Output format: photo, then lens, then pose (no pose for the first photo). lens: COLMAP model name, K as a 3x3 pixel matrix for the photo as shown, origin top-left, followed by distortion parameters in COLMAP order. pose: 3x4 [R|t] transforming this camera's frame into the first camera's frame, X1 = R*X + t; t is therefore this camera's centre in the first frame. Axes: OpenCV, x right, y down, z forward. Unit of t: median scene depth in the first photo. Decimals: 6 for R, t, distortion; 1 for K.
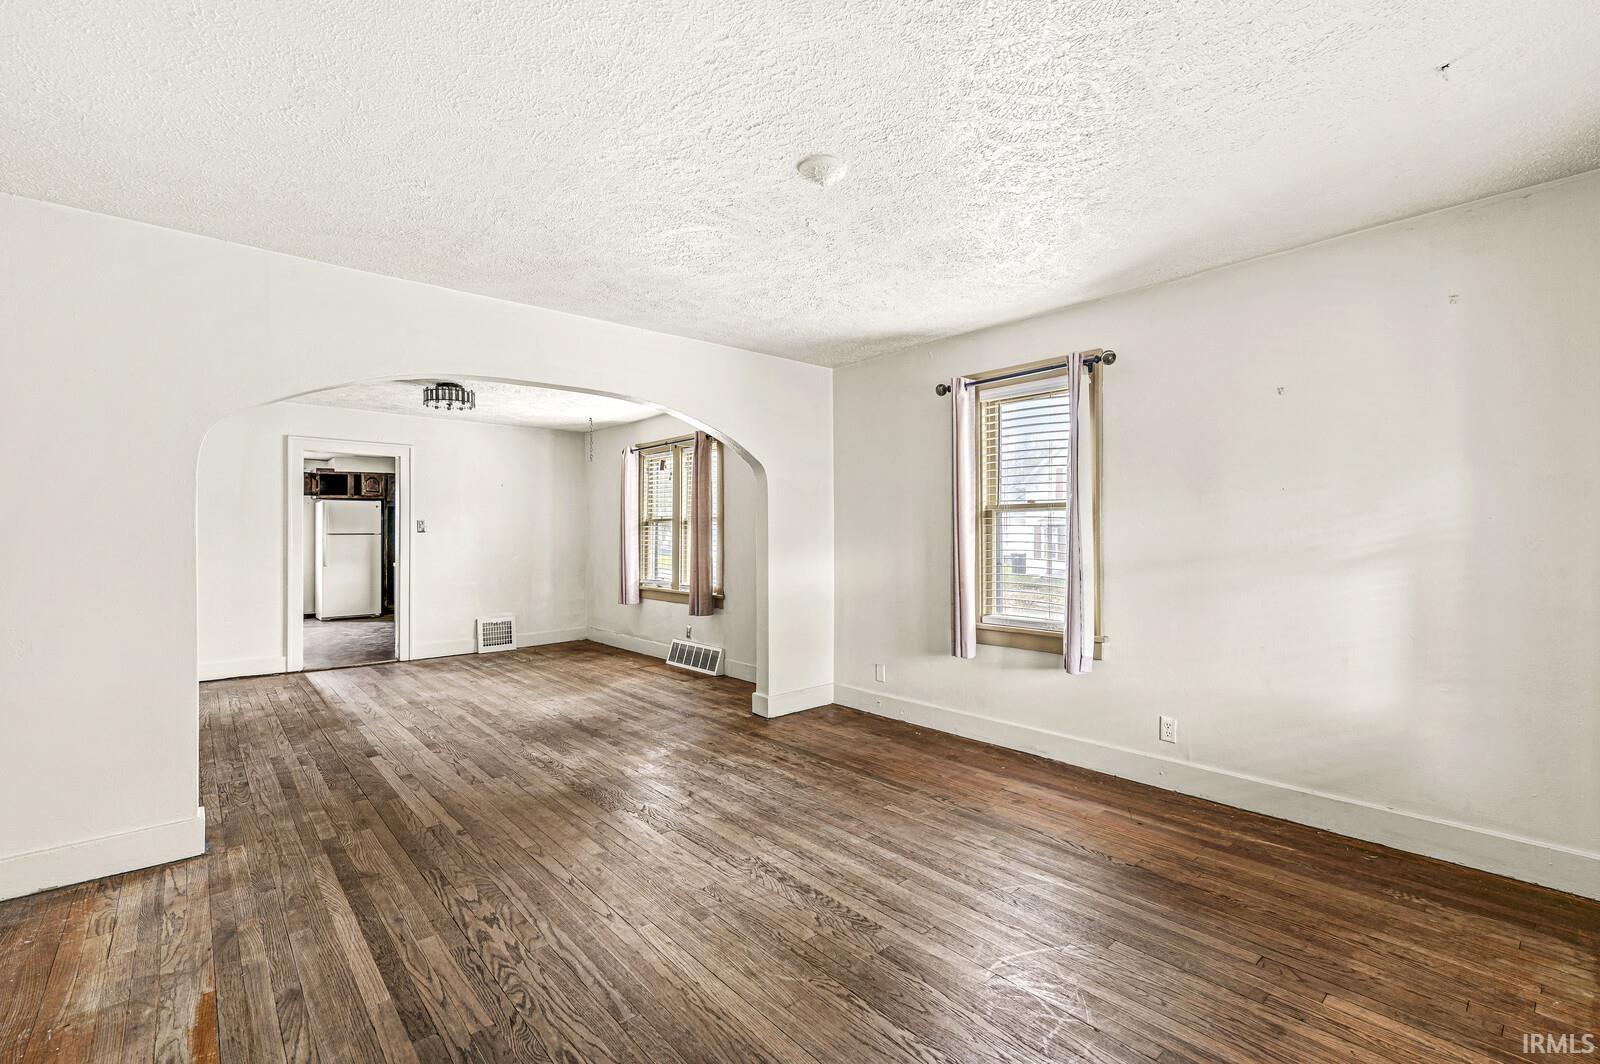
lens RADIAL K [[702.4, 0, 792.6], [0, 702.4, 528.0], [0, 0, 1]] dist [-0.008223, -0.000284]
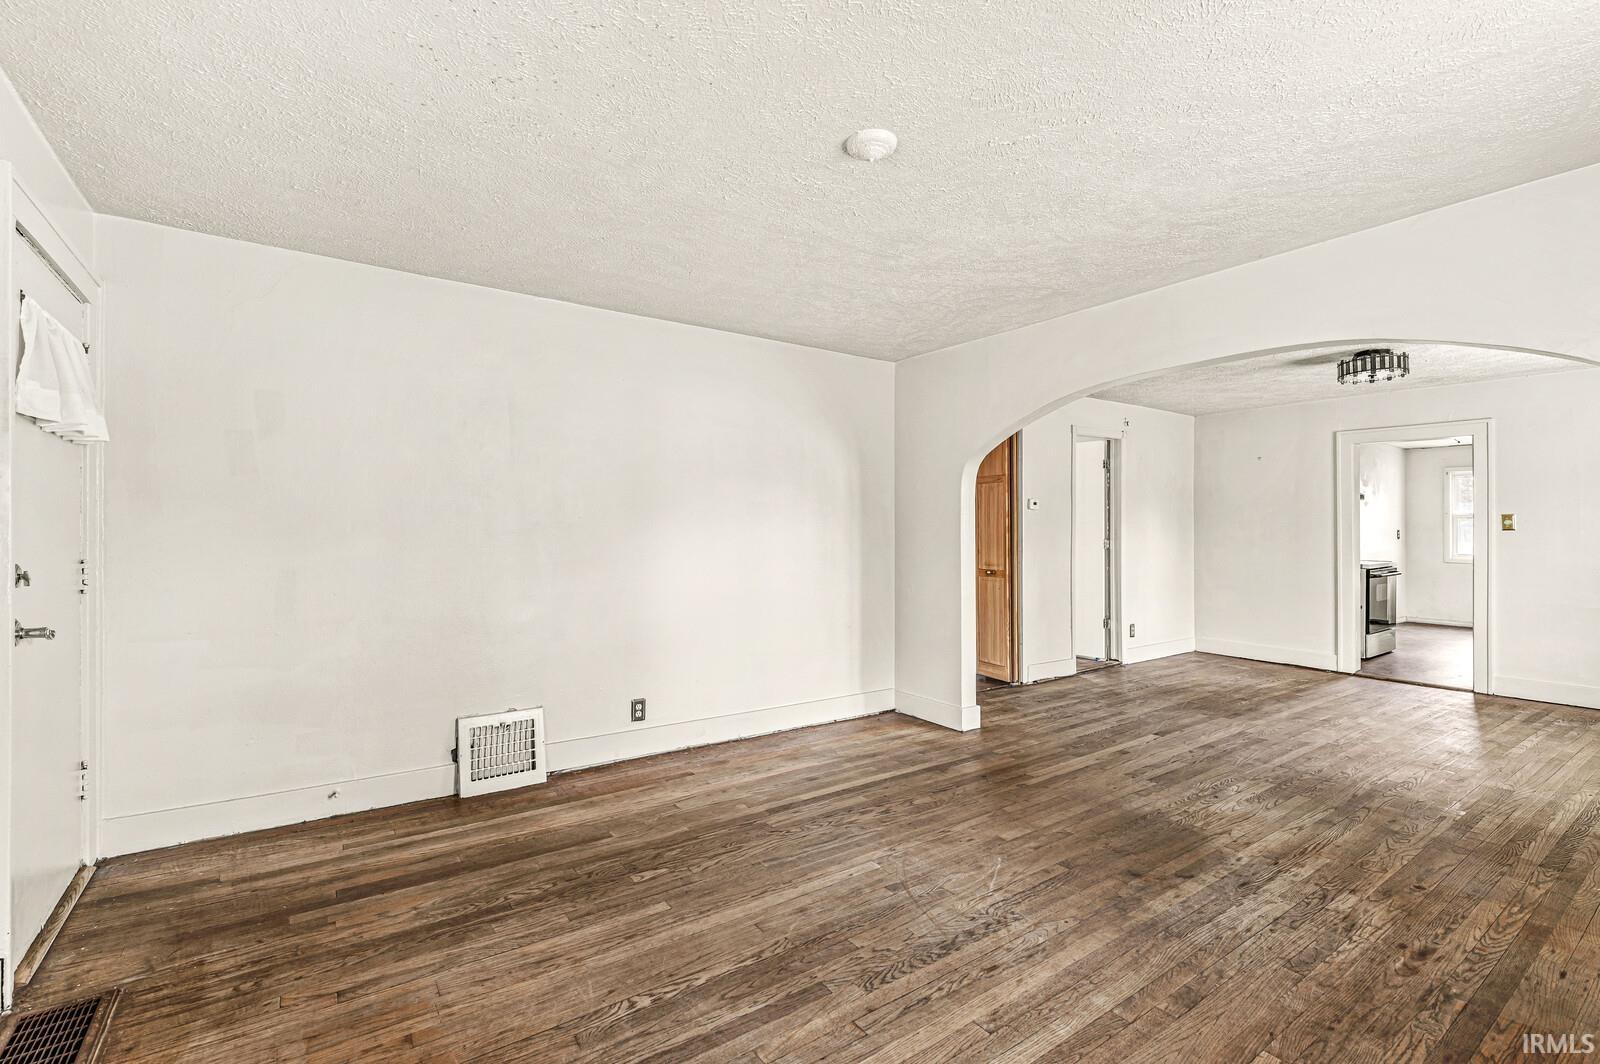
lens RADIAL K [[702.4, 0, 791.4], [0, 702.4, 531.0], [0, 0, 1]] dist [-0.008223, -0.000284]
pose [[-0.115482, 0.006625, -0.993288, 0.636995], [0.002703, 0.999976, 0.006356, -0.000257], [0.993306, -0.001951, -0.115497, 0.649980]]
